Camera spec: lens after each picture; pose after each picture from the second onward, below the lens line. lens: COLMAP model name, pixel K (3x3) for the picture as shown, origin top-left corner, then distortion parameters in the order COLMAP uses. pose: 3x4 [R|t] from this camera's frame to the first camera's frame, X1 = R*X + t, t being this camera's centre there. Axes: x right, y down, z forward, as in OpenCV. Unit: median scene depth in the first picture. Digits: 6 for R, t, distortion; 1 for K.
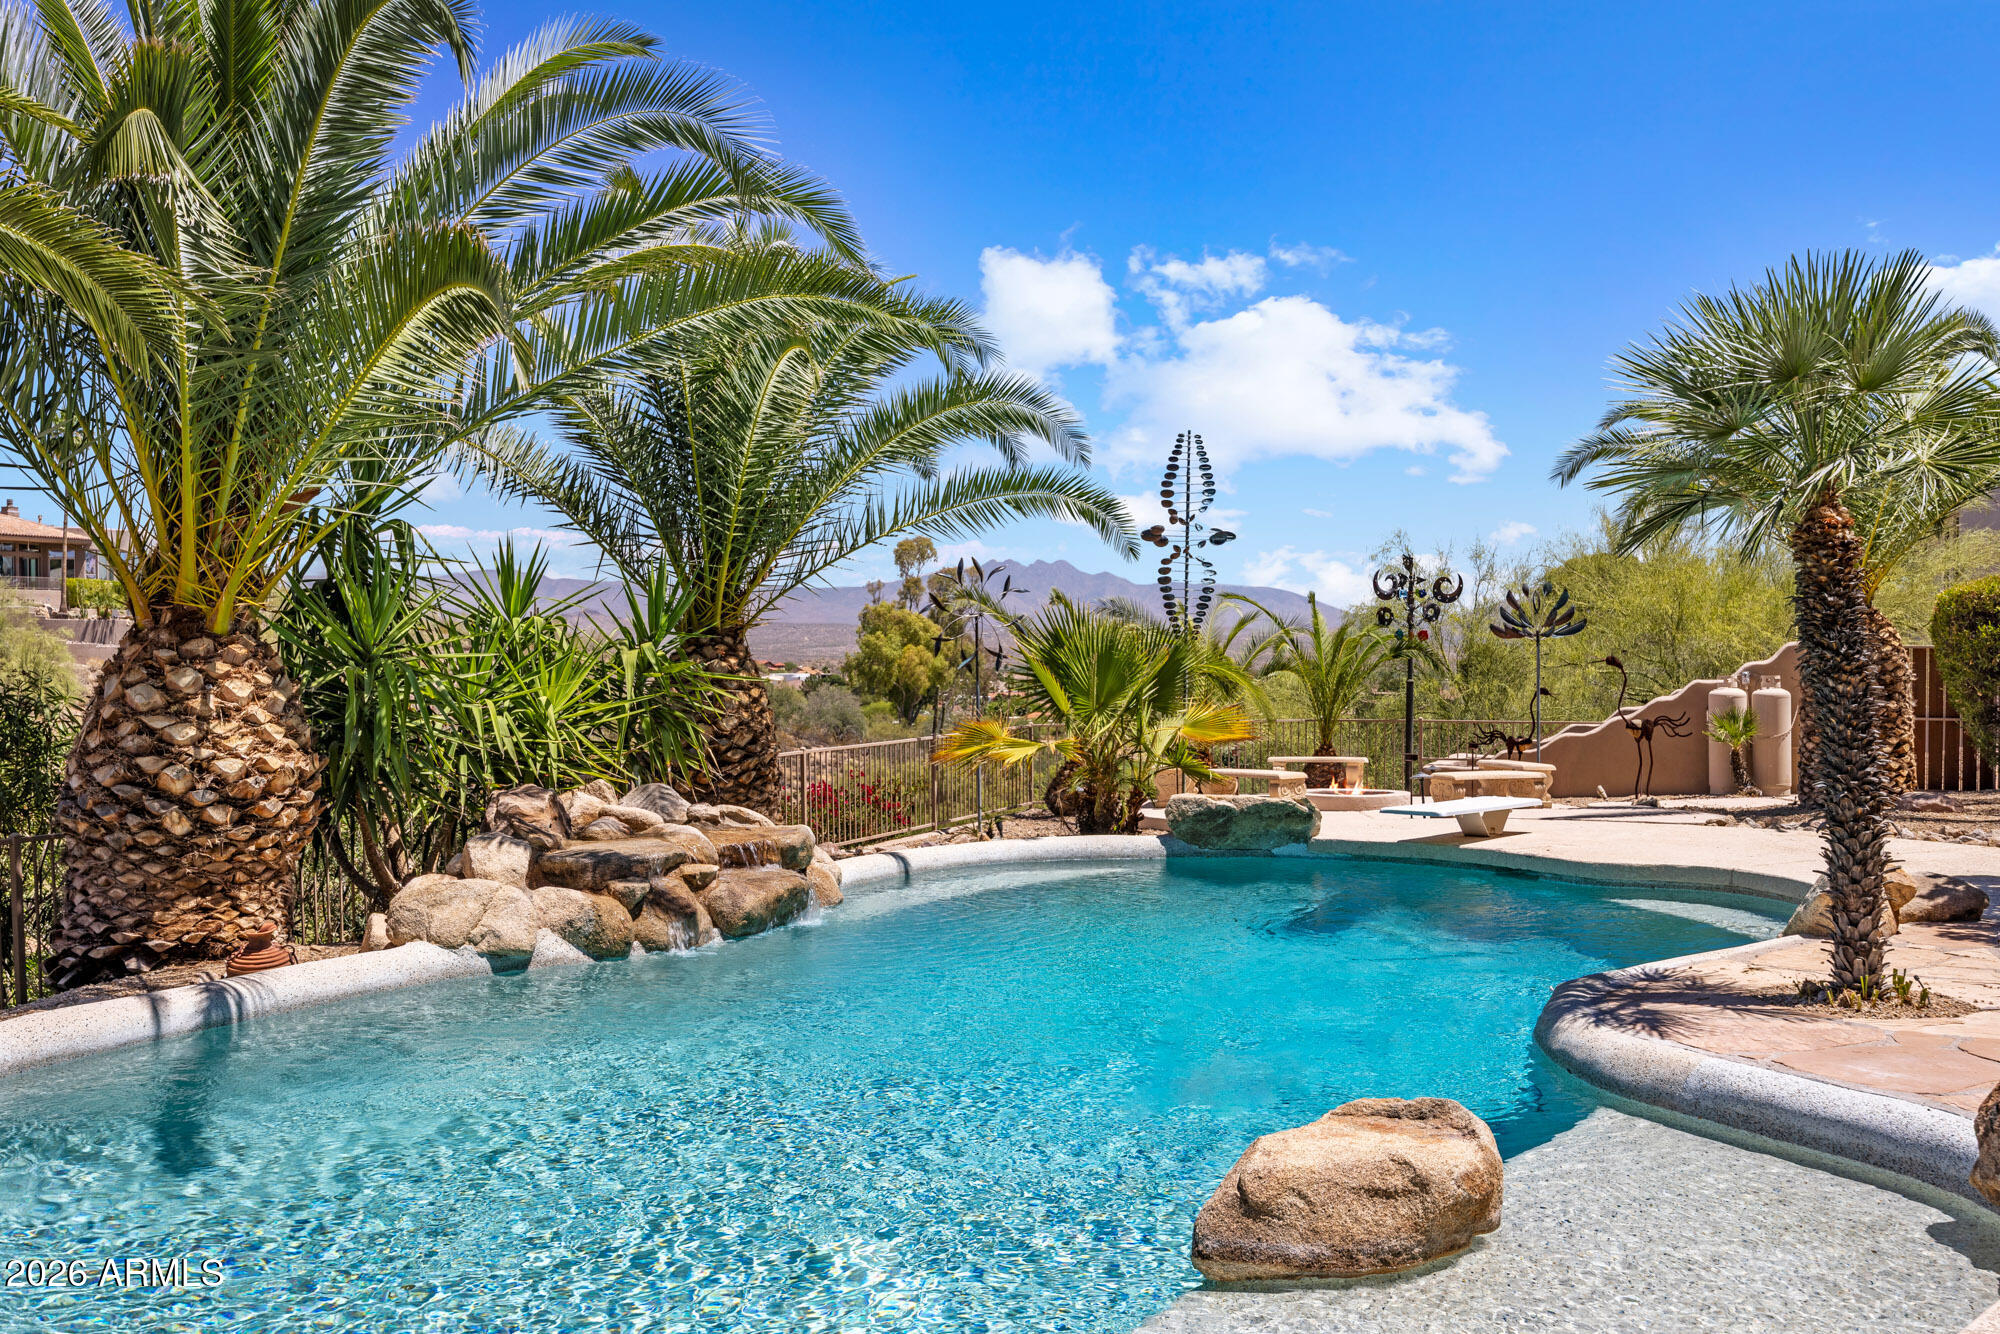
lens RADIAL K [[1915.4, 0, 999.8], [0, 1915.4, 683.4], [0, 0, 1]] dist [-0.001976, 0.000000]
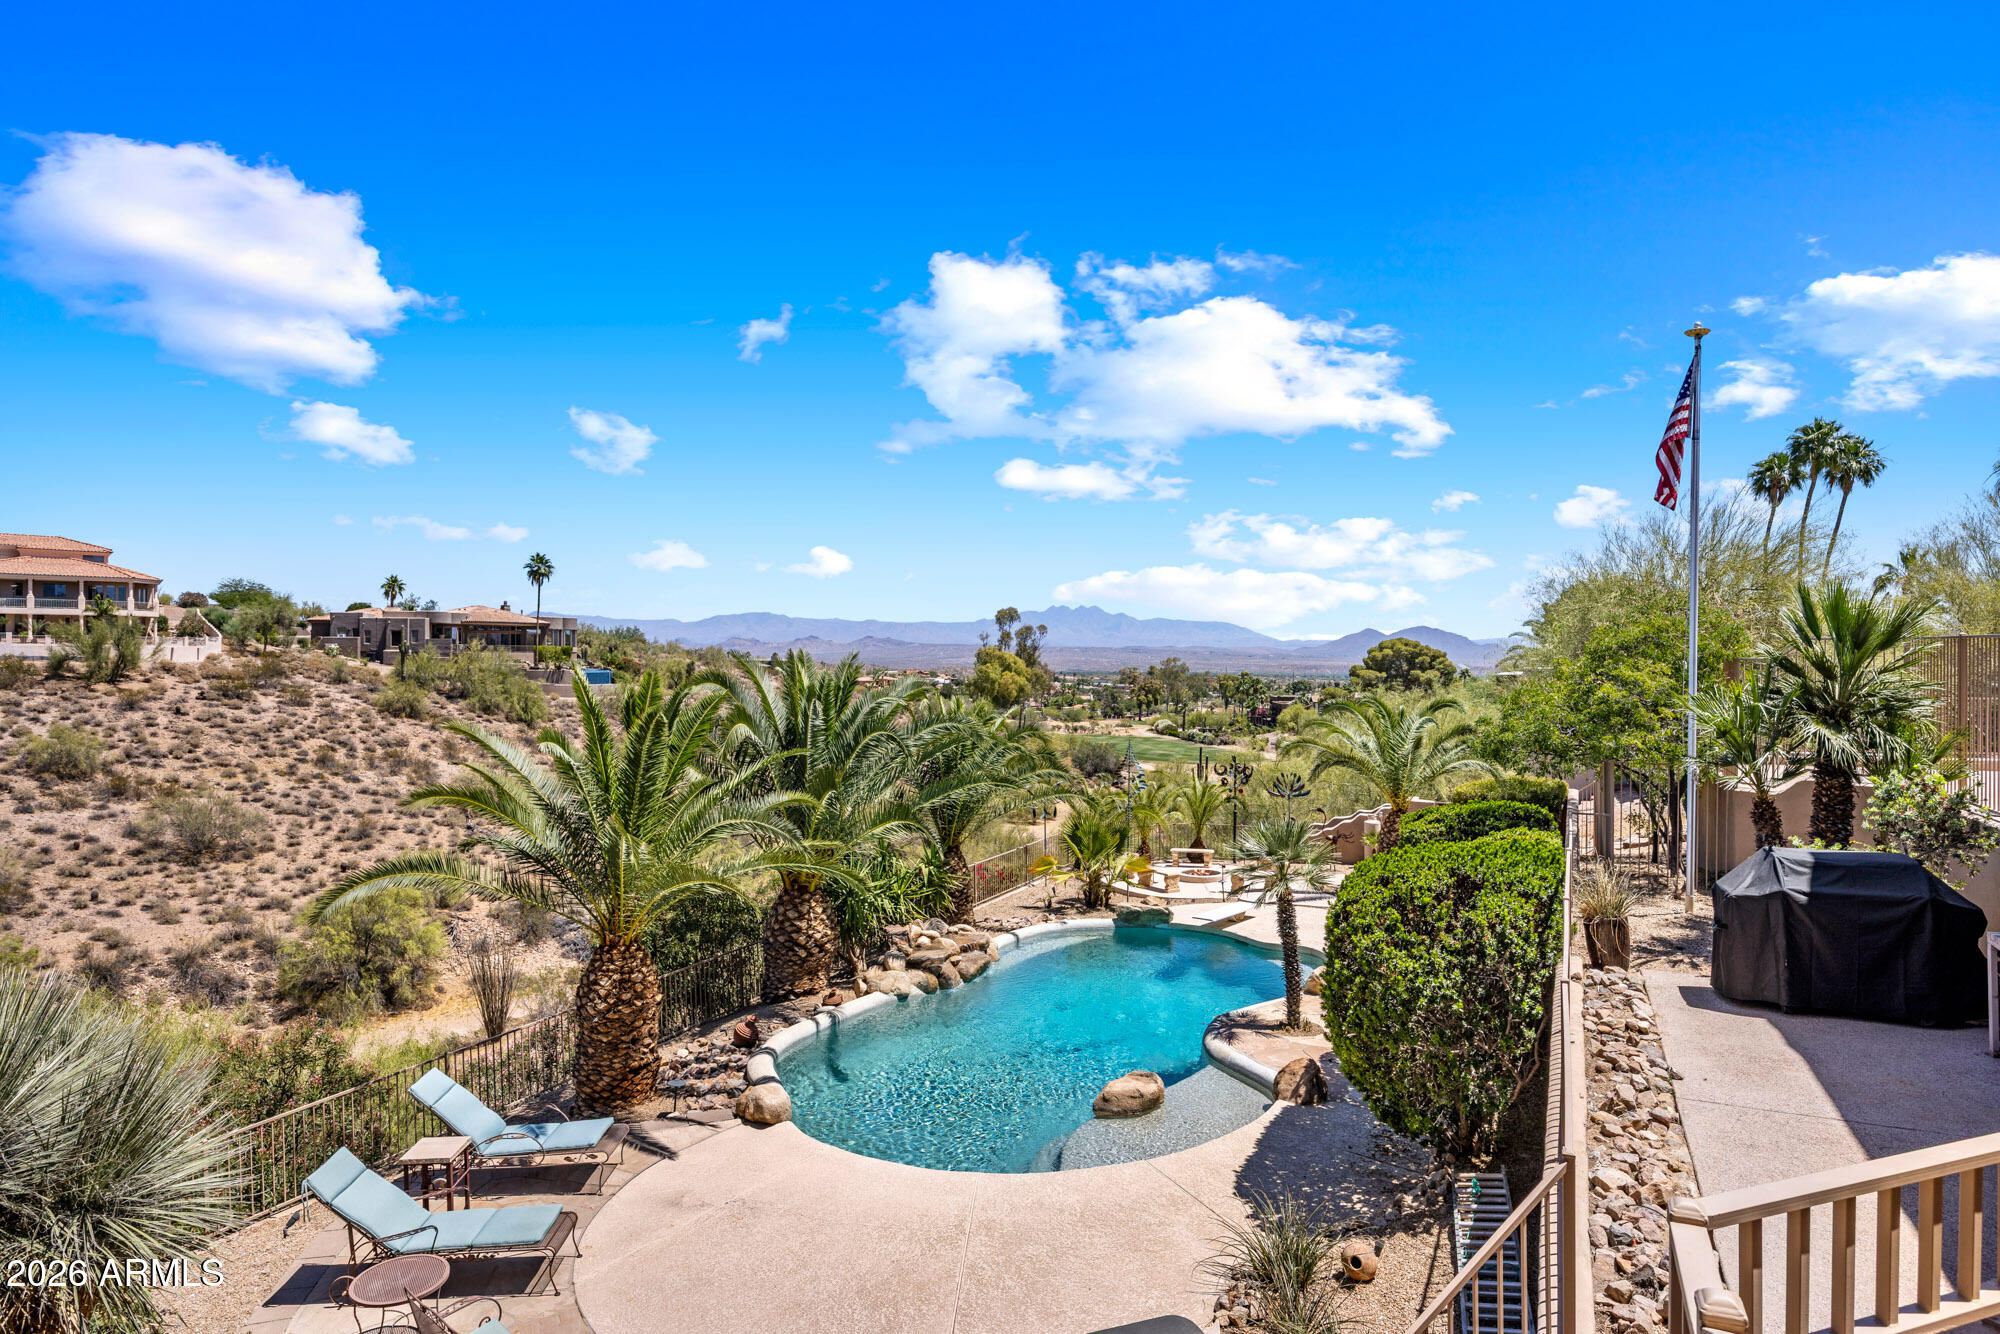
lens RADIAL K [[1144.6, 0, 992.3], [0, 1144.6, 672.5], [0, 0, 1]] dist [-0.013438, 0.000932]
pose [[0.998377, -0.001675, -0.056922, 0.008170], [0.001157, 0.999958, -0.009120, -0.350373], [0.056935, 0.009039, 0.998337, -0.849542]]
